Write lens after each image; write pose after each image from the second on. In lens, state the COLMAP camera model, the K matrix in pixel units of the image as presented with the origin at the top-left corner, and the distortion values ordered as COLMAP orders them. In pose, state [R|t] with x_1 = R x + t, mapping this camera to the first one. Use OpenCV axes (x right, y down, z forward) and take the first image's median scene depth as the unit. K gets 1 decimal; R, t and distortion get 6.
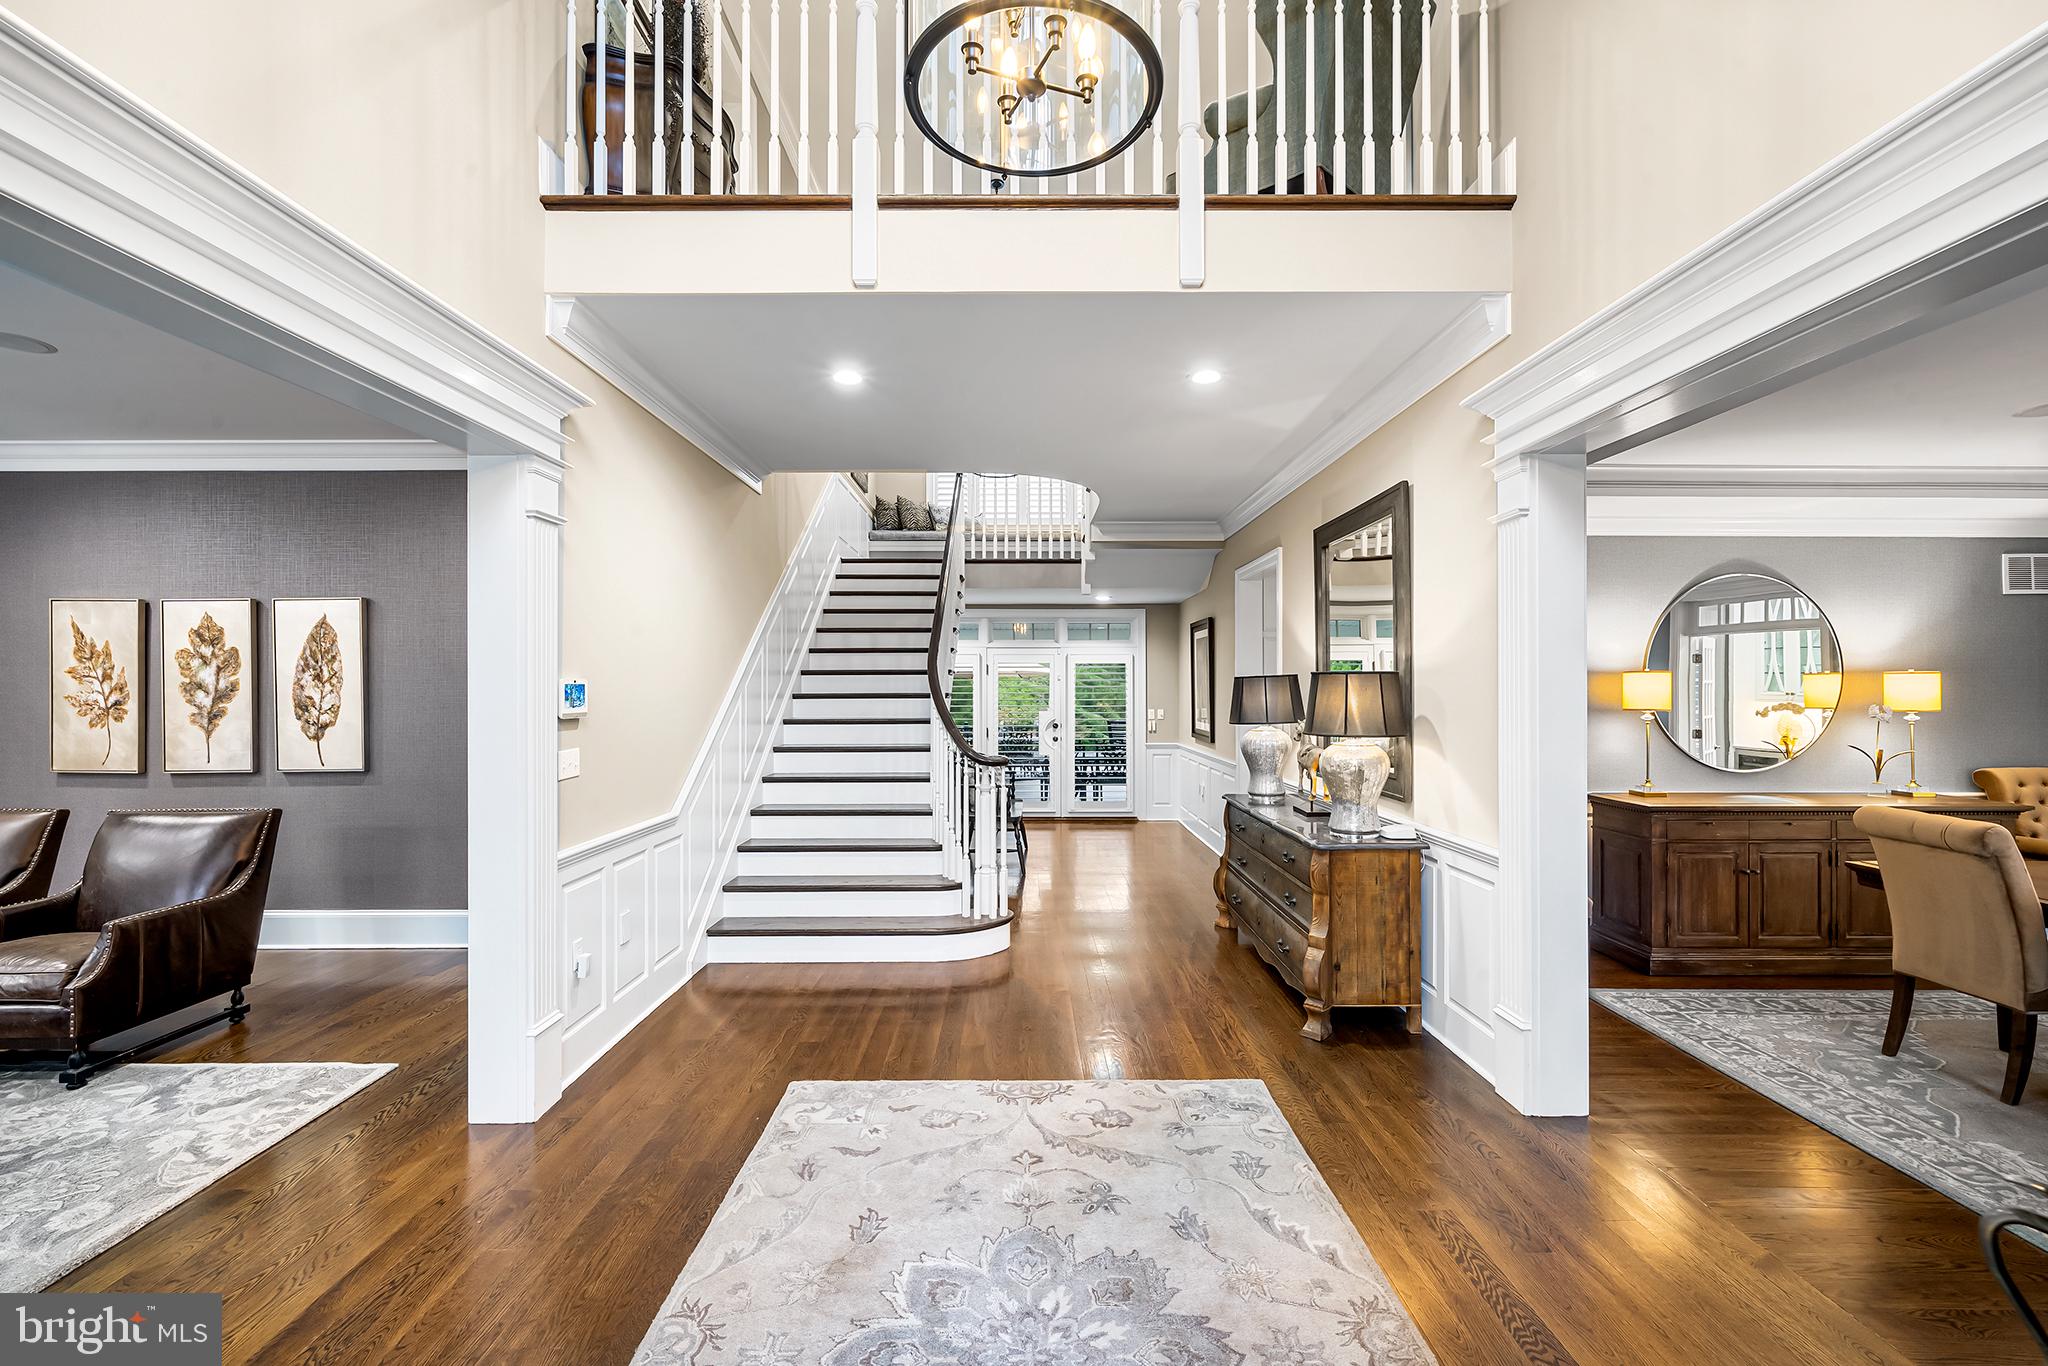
lens RADIAL K [[839.0, 0, 1023.6], [0, 839.0, 683.2], [0, 0, 1]] dist [-0.004156, -0.000280]
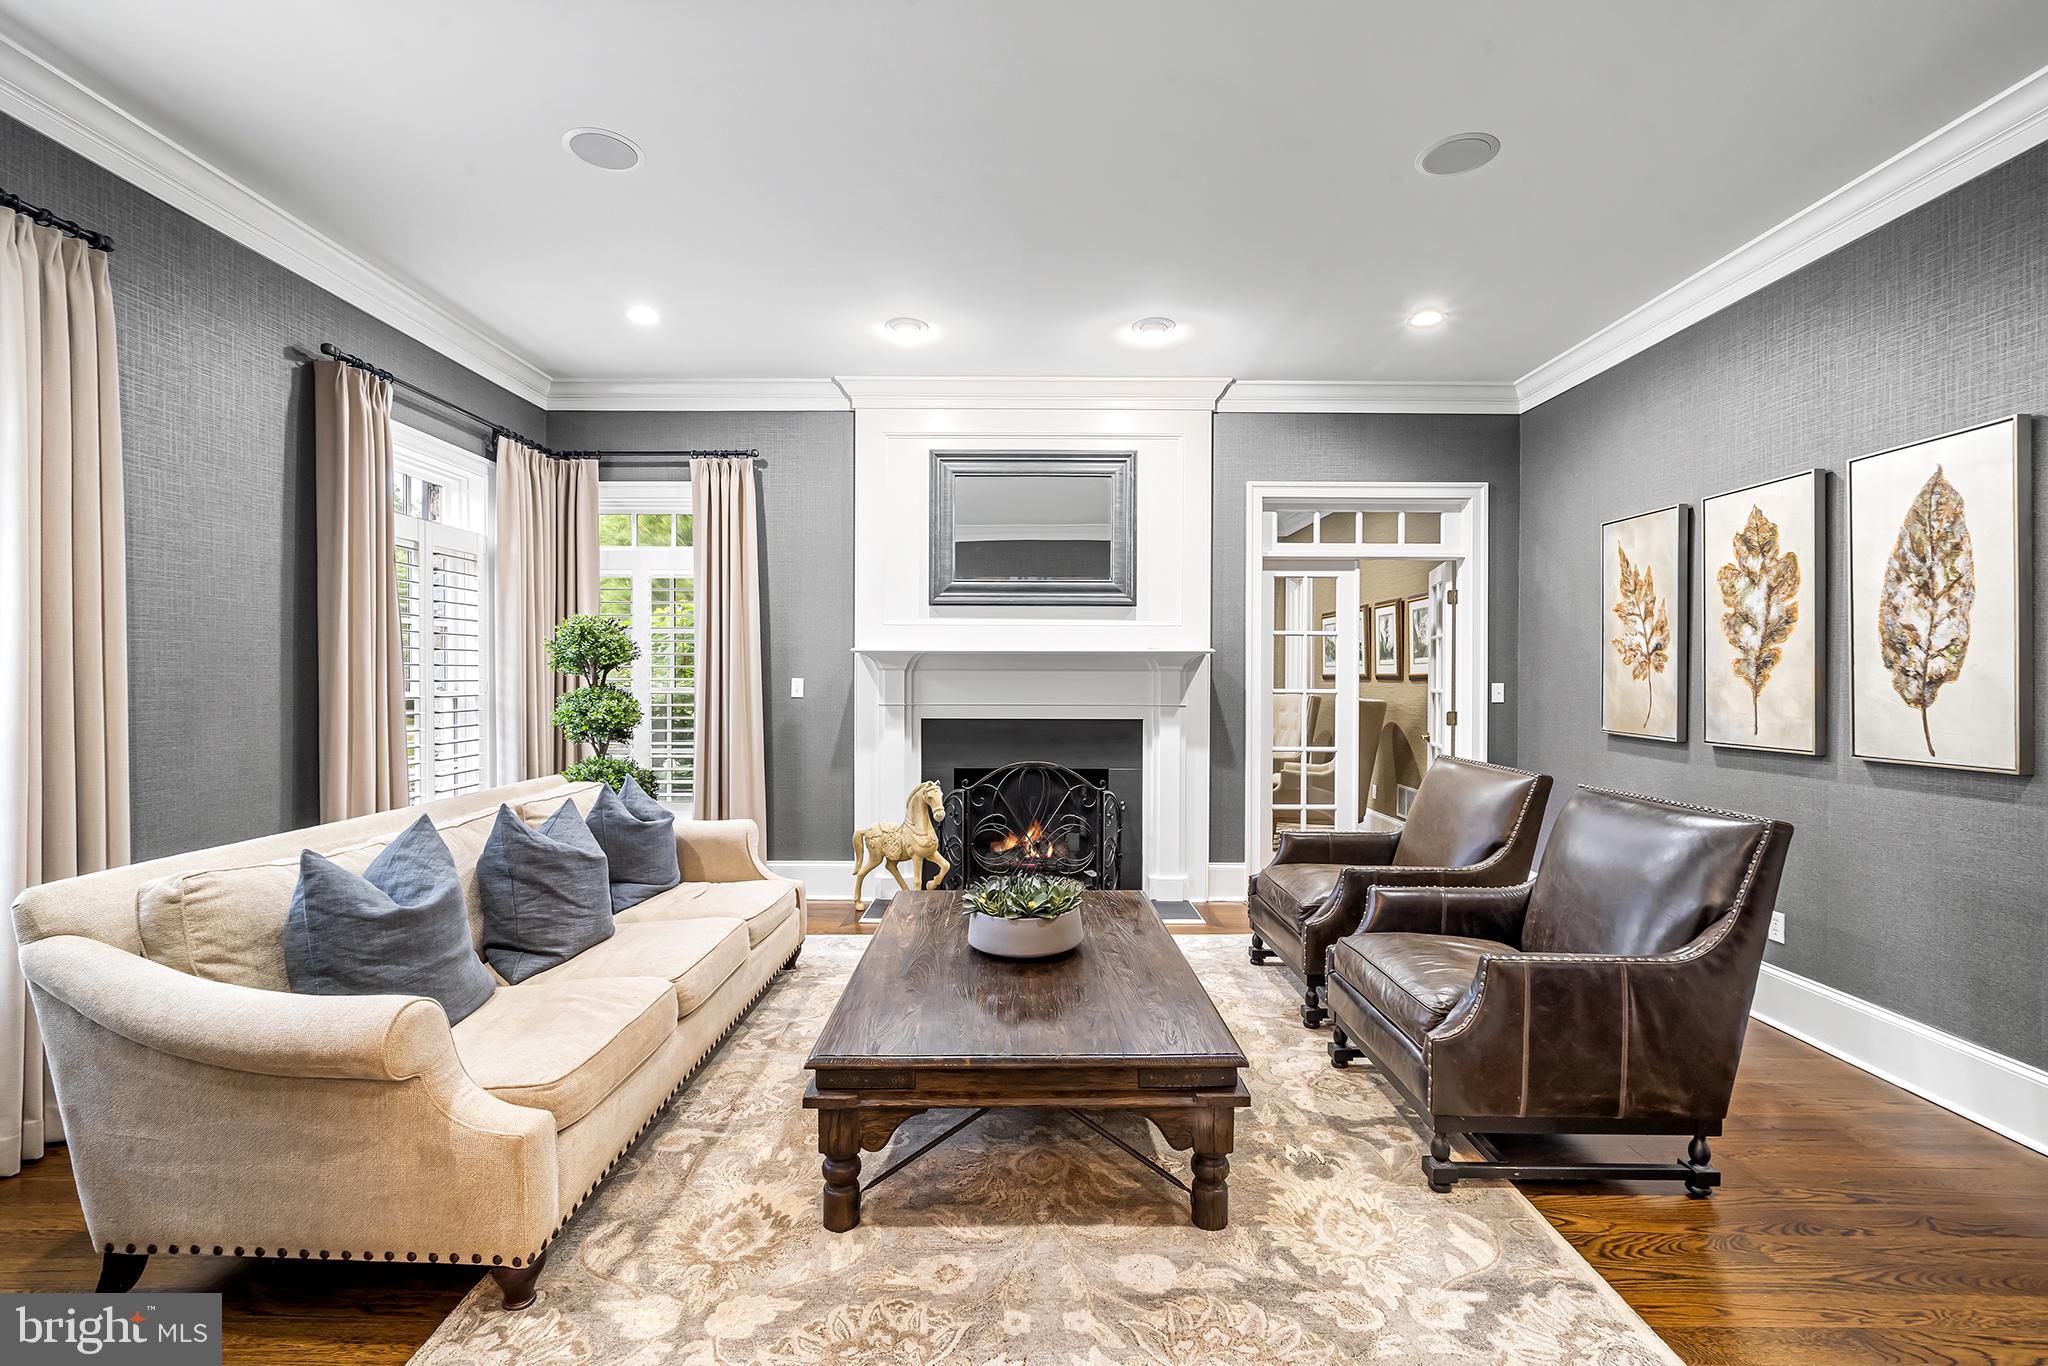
lens RADIAL K [[908.5, 0, 1023.3], [0, 908.5, 680.4], [0, 0, 1]] dist [0.010761, -0.000511]
pose [[0.004020, 0.012234, -0.999917, -0.260334], [0.003036, 0.999920, 0.012247, 0.042469], [0.999987, -0.003085, 0.003982, 0.422109]]
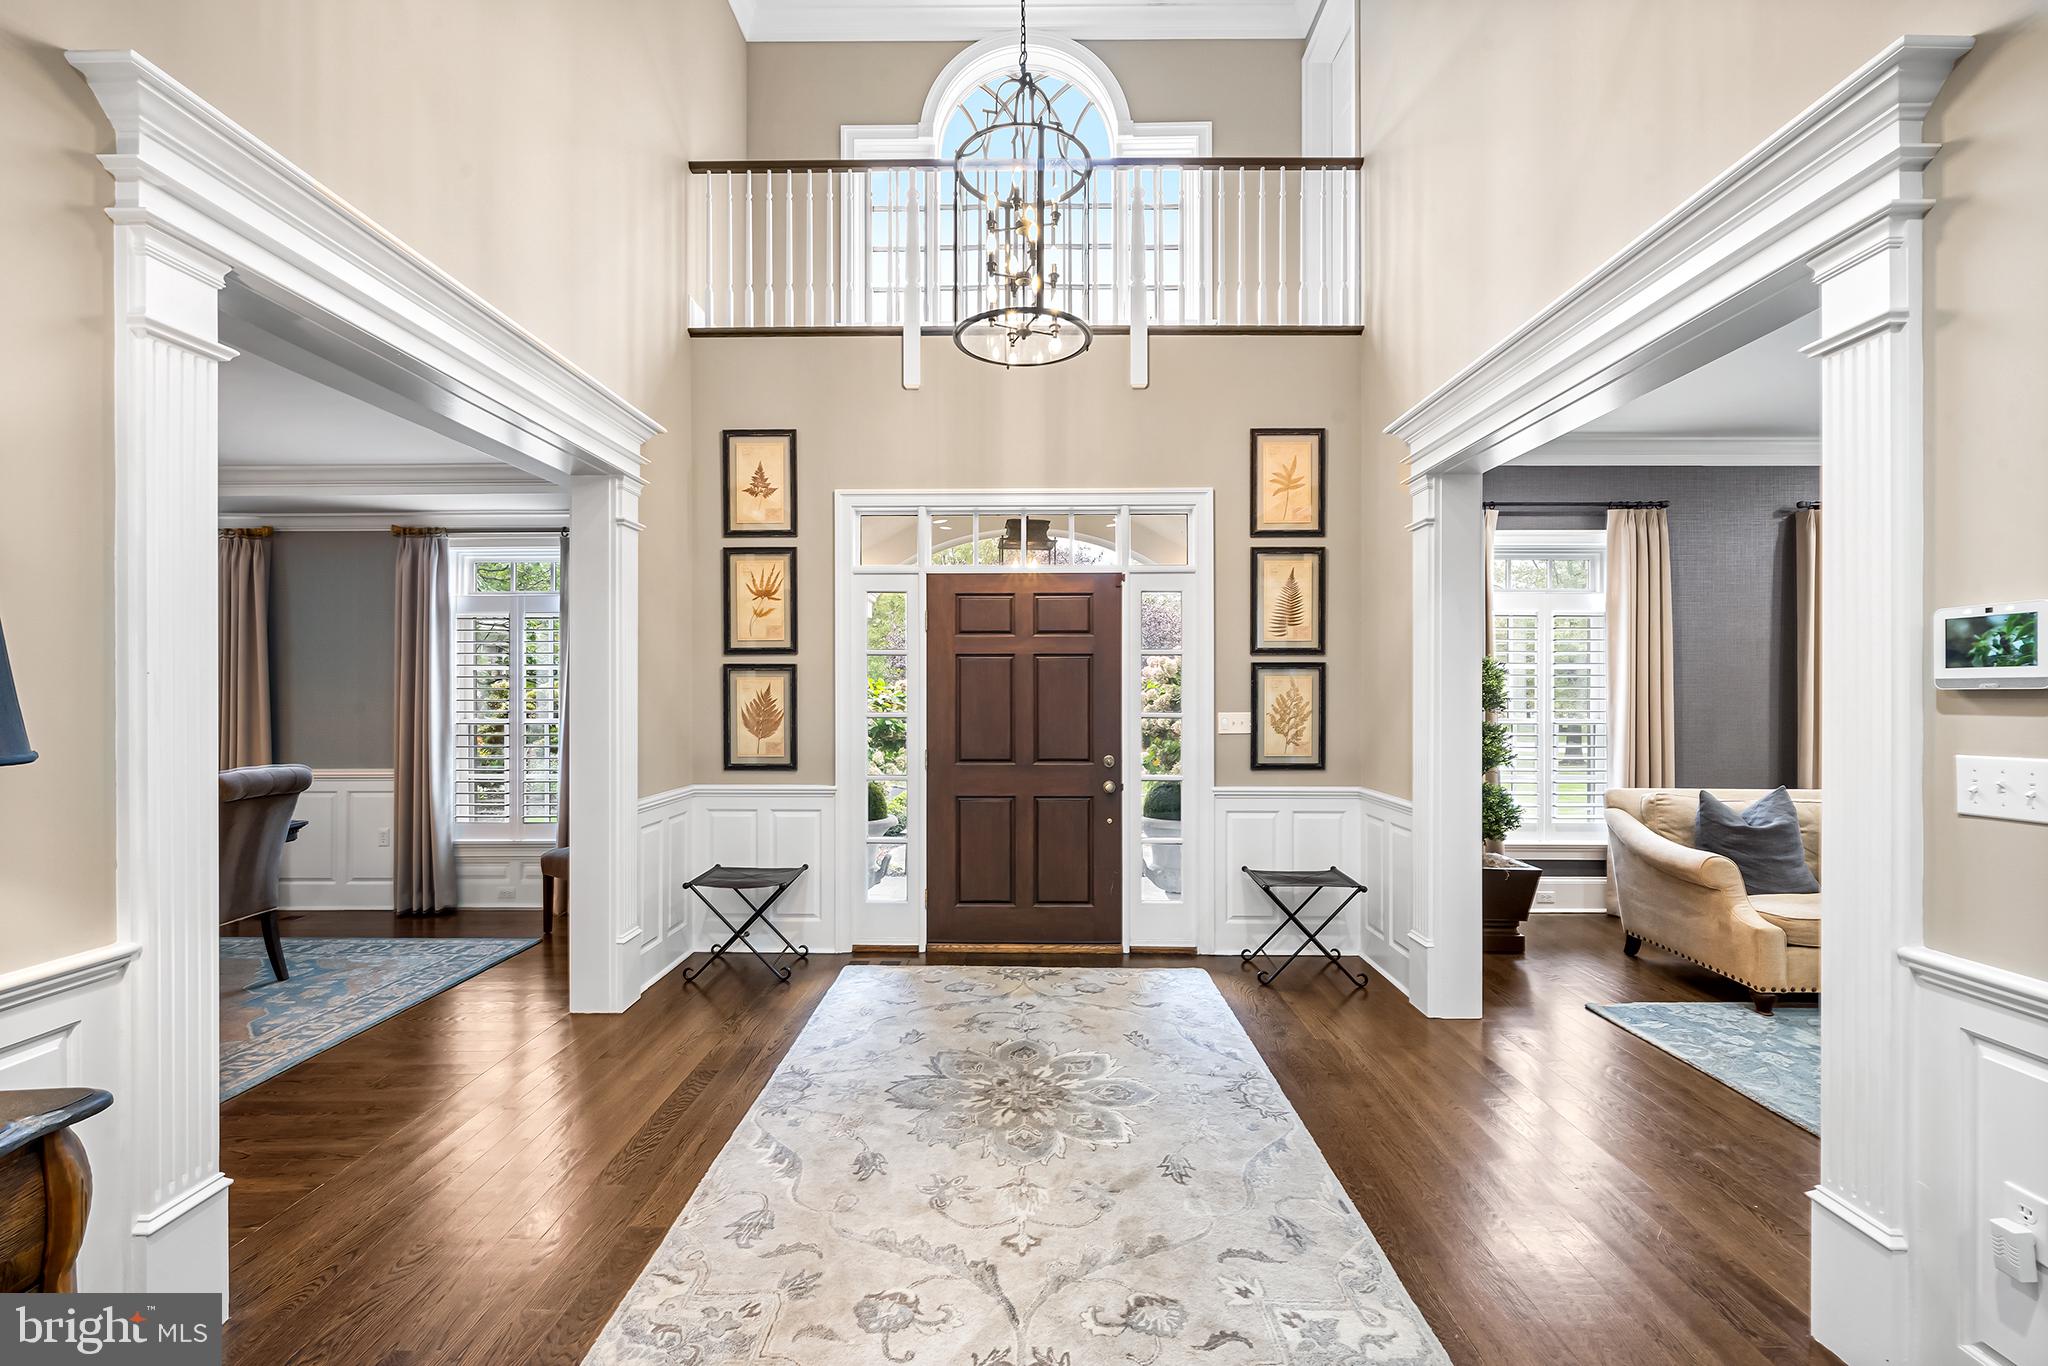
lens RADIAL K [[839.0, 0, 1020.9], [0, 839.0, 700.0], [0, 0, 1]] dist [-0.004156, -0.000280]
pose [[-0.999616, 0.016397, 0.022328, -0.011903], [0.016145, 0.999805, -0.011393, 0.033552], [-0.022511, -0.011028, -0.999686, 0.965933]]
